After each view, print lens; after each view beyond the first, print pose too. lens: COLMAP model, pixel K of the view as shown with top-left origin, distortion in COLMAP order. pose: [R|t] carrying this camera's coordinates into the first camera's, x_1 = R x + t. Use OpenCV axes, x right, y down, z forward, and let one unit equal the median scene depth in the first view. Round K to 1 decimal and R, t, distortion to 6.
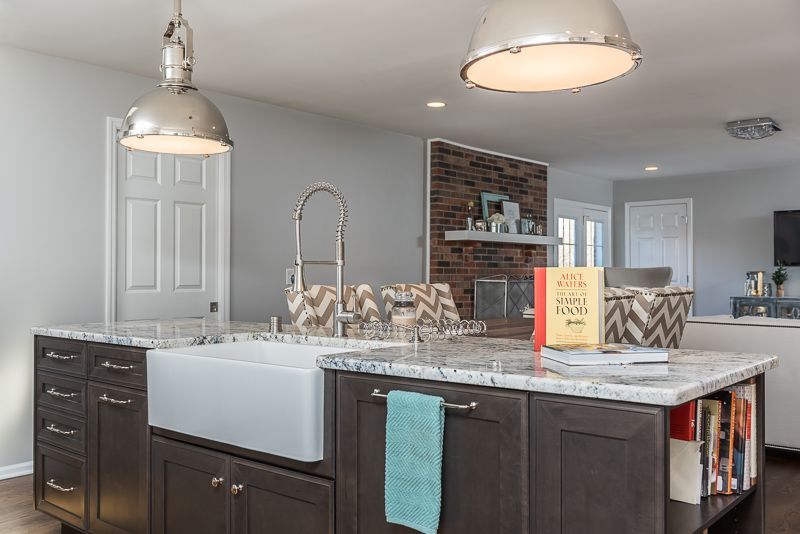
lens RADIAL K [[701.6, 0, 402.7], [0, 701.6, 273.4], [0, 0, 1]] dist [-0.014607, -0.000313]
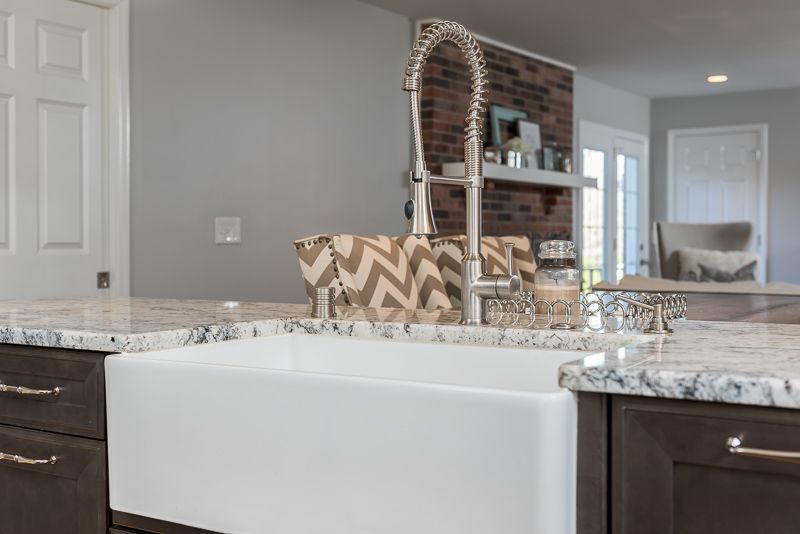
lens RADIAL K [[976.4, 0, 398.2], [0, 976.4, 262.8], [0, 0, 1]] dist [-0.004516, 0.000000]
pose [[0.993446, -0.002887, 0.114262, -0.116105], [0.000189, 0.999721, 0.023617, 0.014039], [-0.114299, -0.023441, 0.993170, 0.147633]]
